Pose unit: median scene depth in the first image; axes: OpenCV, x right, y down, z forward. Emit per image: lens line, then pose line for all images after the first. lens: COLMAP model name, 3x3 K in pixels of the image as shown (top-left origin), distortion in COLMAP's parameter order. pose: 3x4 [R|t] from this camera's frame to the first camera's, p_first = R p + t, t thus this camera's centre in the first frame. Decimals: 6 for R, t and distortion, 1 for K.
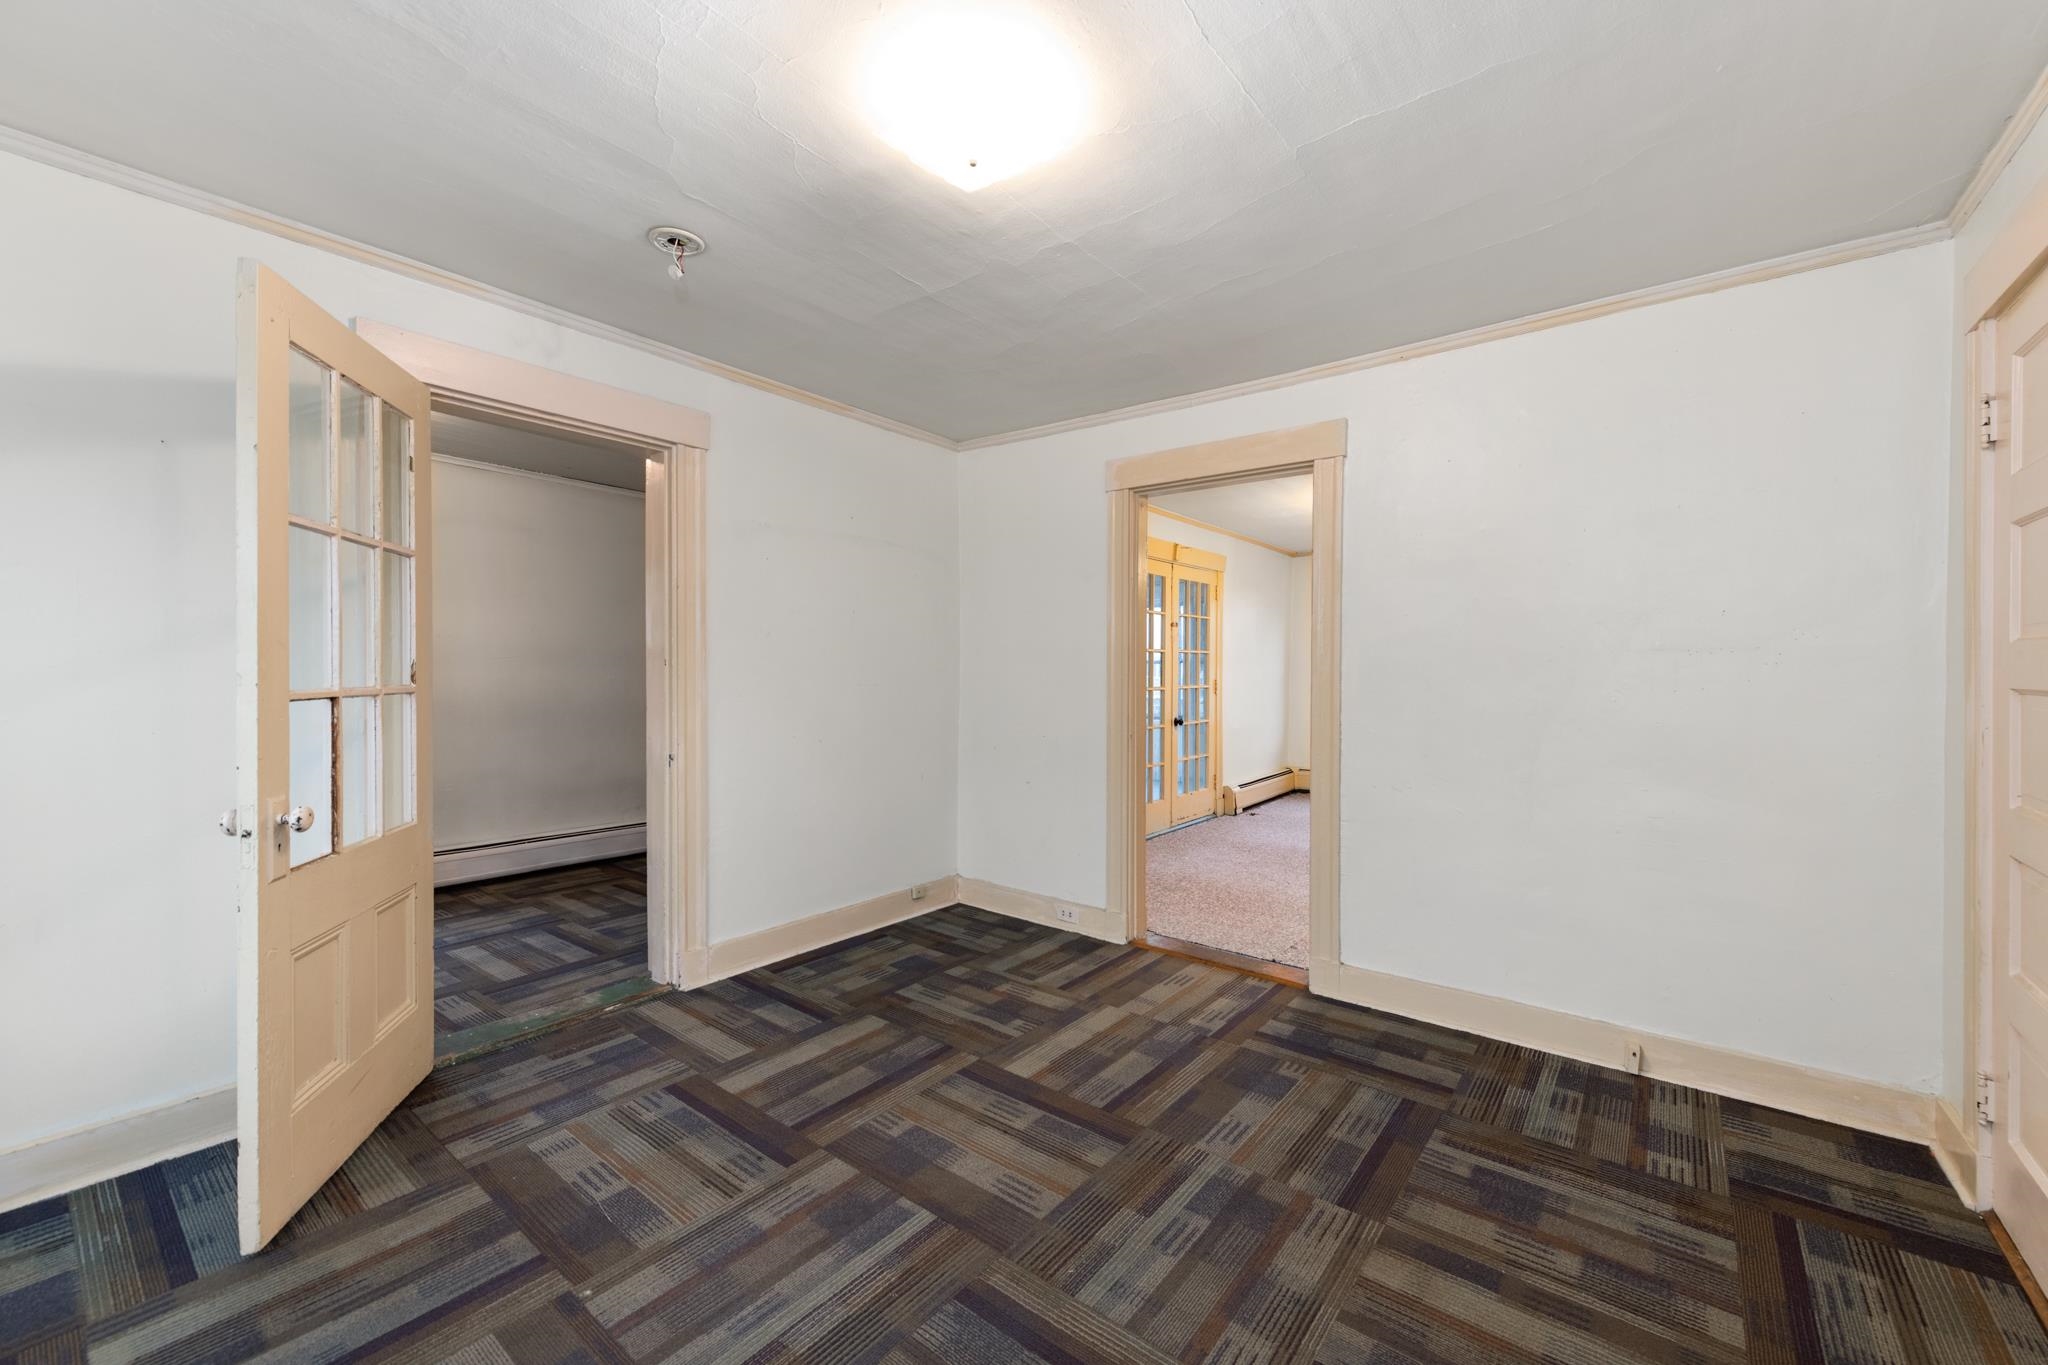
lens RADIAL K [[807.9, 0, 1024.2], [0, 807.9, 676.3], [0, 0, 1]] dist [0.012768, -0.004669]
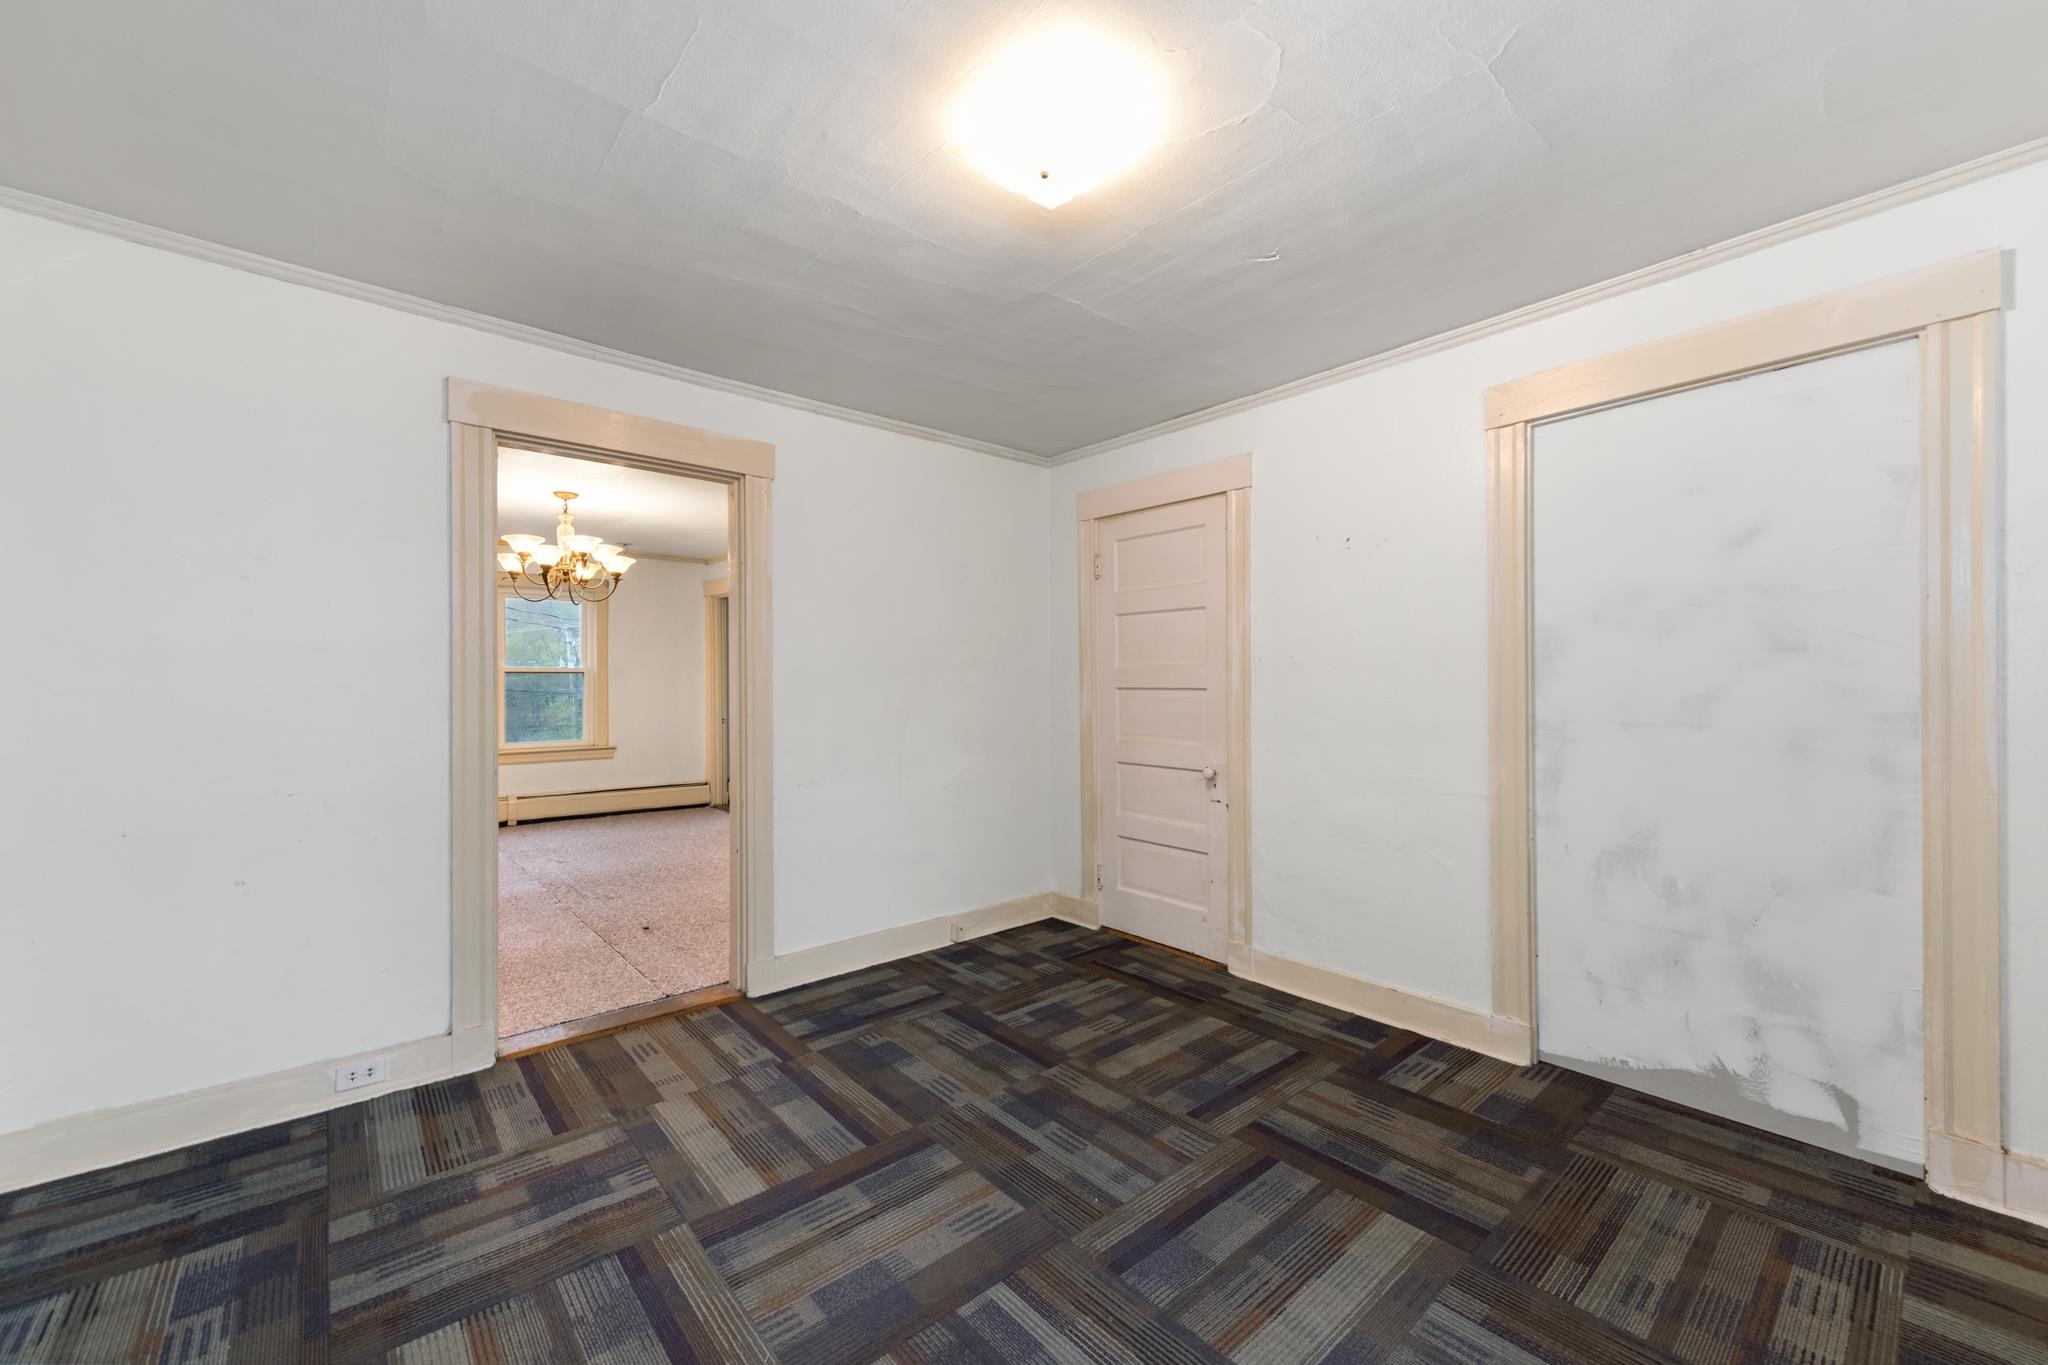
lens RADIAL K [[807.9, 0, 1035.2], [0, 807.9, 673.2], [0, 0, 1]] dist [0.012768, -0.004669]
pose [[0.178967, 0.007553, 0.983826, -0.786599], [0.012767, 0.999869, -0.009999, -0.001968], [-0.983772, 0.014350, 0.178847, 0.625041]]
